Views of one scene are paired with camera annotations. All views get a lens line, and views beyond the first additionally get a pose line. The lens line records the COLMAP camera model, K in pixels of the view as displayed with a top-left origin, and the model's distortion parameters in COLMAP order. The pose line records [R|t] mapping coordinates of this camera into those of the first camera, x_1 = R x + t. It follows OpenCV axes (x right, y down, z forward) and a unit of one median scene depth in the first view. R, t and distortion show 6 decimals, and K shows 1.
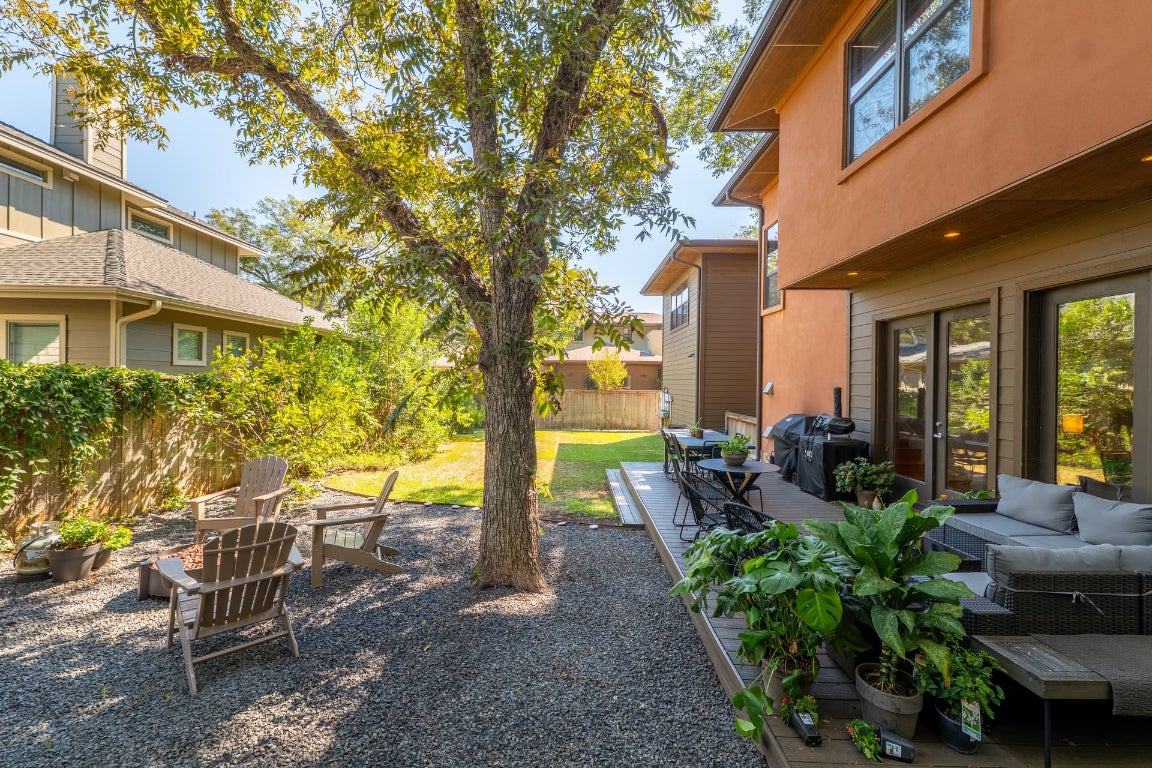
lens RADIAL K [[509.5, 0, 576.0], [0, 509.5, 384.0], [0, 0, 1]] dist [-0.003106, 0.005537]
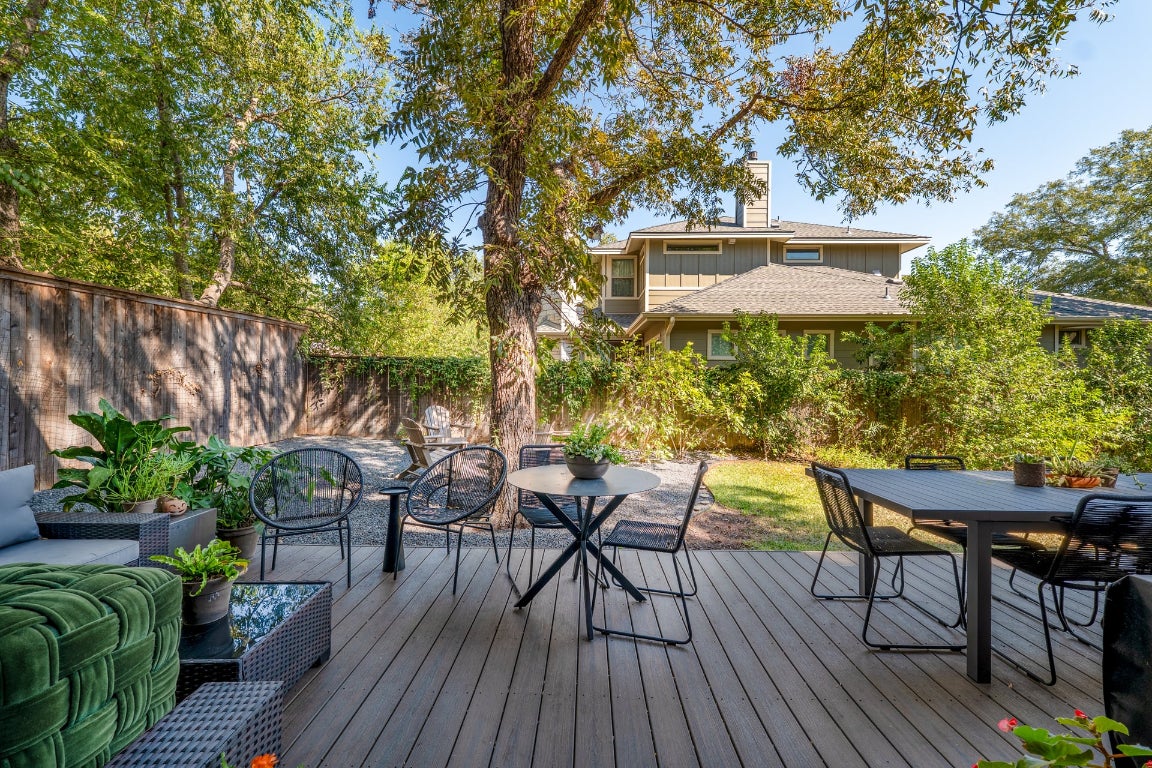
lens RADIAL K [[509.5, 0, 576.0], [0, 509.5, 384.0], [0, 0, 1]] dist [-0.003106, 0.005537]
pose [[-0.027352, -0.020756, -0.999410, 0.524771], [-0.009398, 0.999746, -0.020505, 0.050329], [0.999582, 0.008831, -0.027540, 0.606813]]
